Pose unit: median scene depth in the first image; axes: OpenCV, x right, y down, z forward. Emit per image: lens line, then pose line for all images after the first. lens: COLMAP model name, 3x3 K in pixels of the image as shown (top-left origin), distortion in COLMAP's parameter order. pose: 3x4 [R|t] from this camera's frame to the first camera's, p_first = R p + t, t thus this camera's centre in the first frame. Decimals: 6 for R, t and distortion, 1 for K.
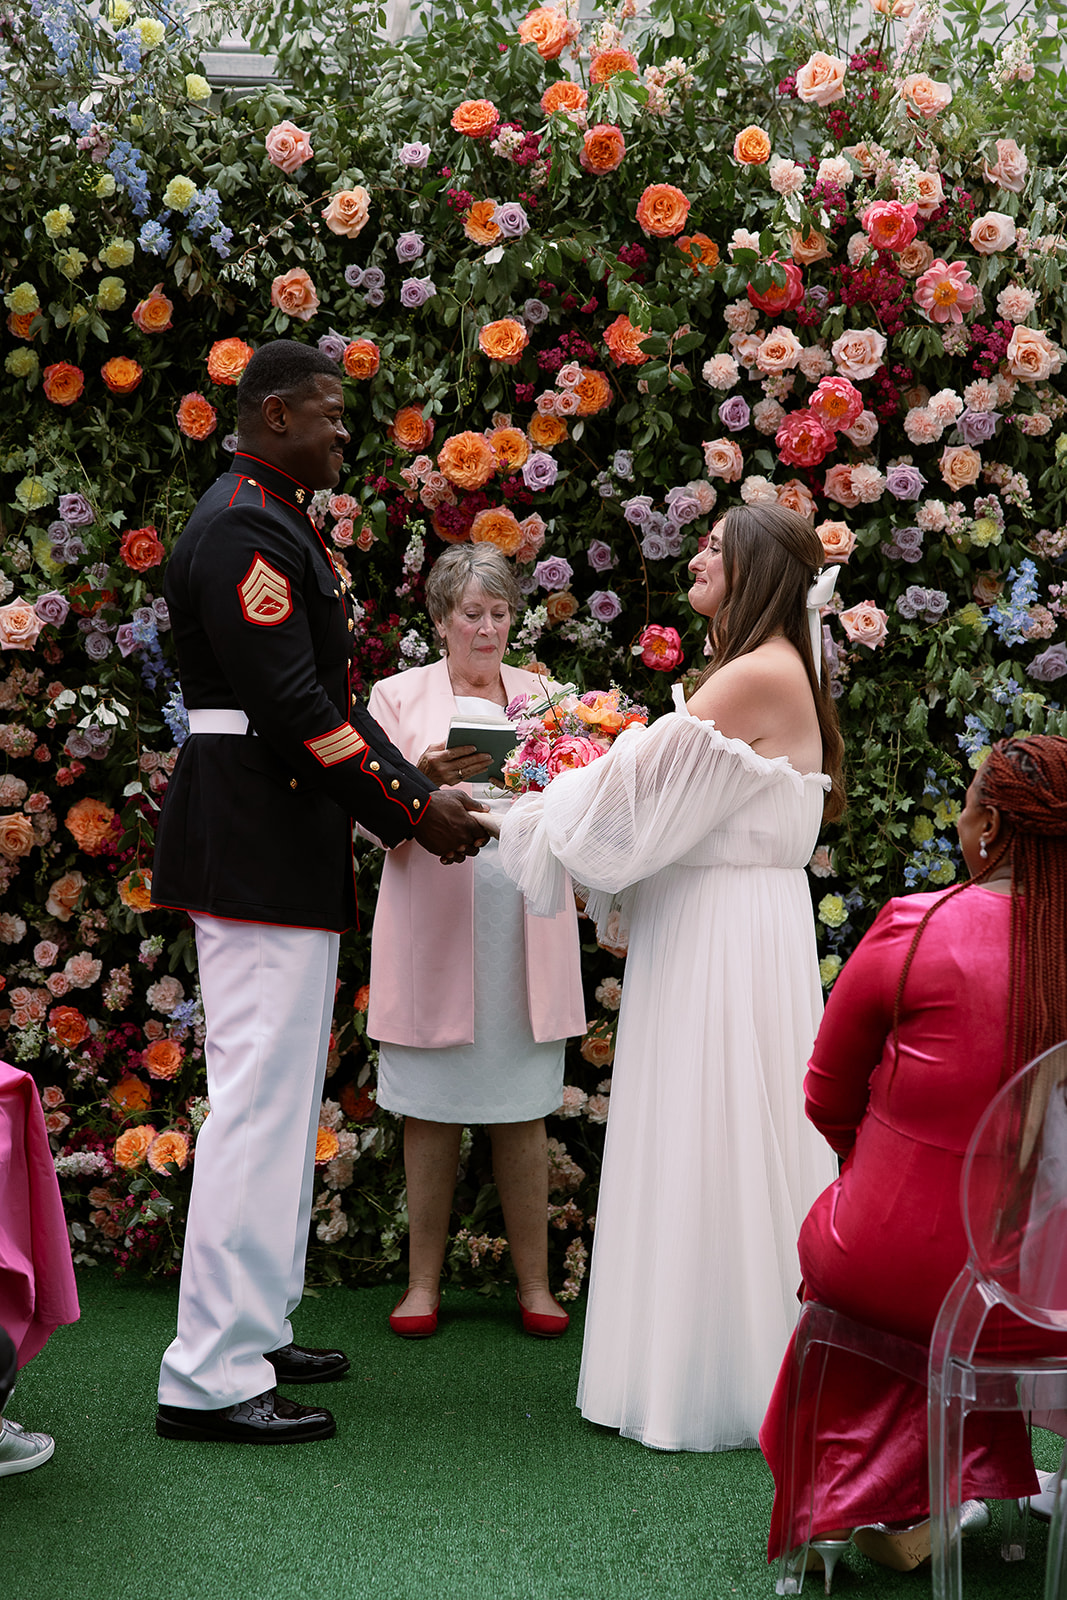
lens RADIAL K [[4628.5, 0, 533.5], [0, 4628.5, 800.0], [0, 0, 1]] dist [0.011216, 0.638862]
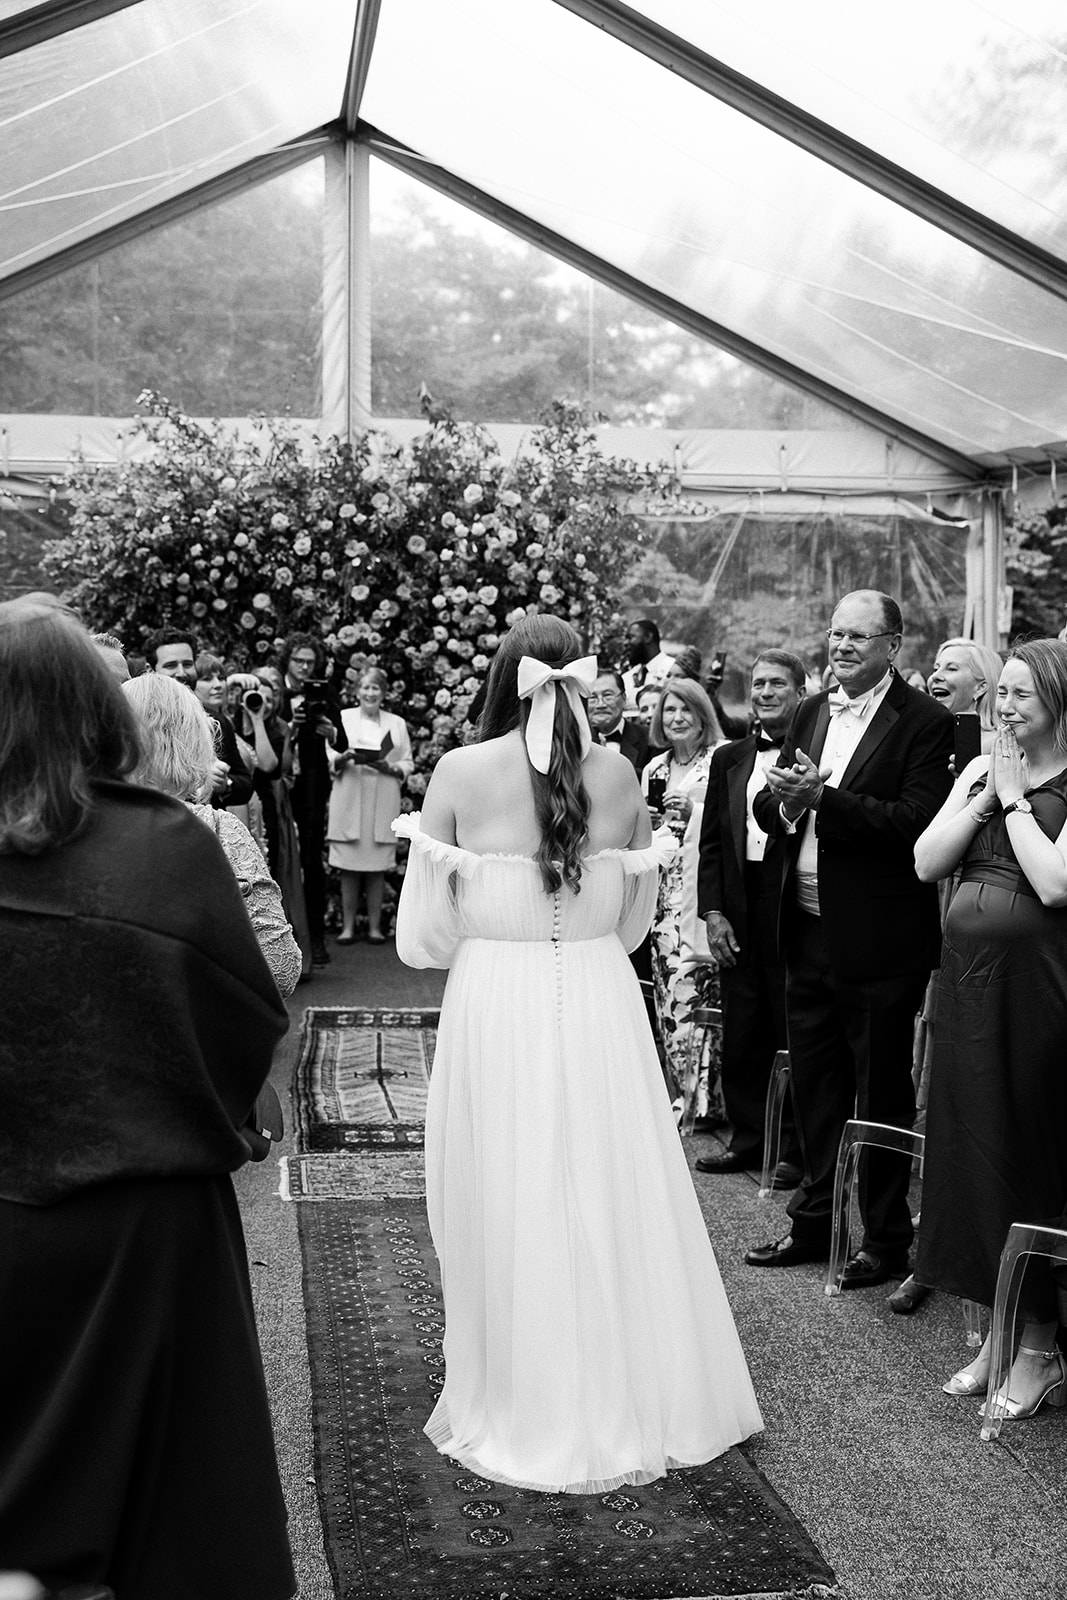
lens RADIAL K [[2050.3, 0, 533.5], [0, 2050.3, 800.0], [0, 0, 1]] dist [0.015980, -0.006326]
pose [[0.996486, -0.023543, 0.080377, -0.004680], [0.021523, 0.999433, 0.025902, -0.004340], [-0.080942, -0.024081, 0.996428, -0.231292]]
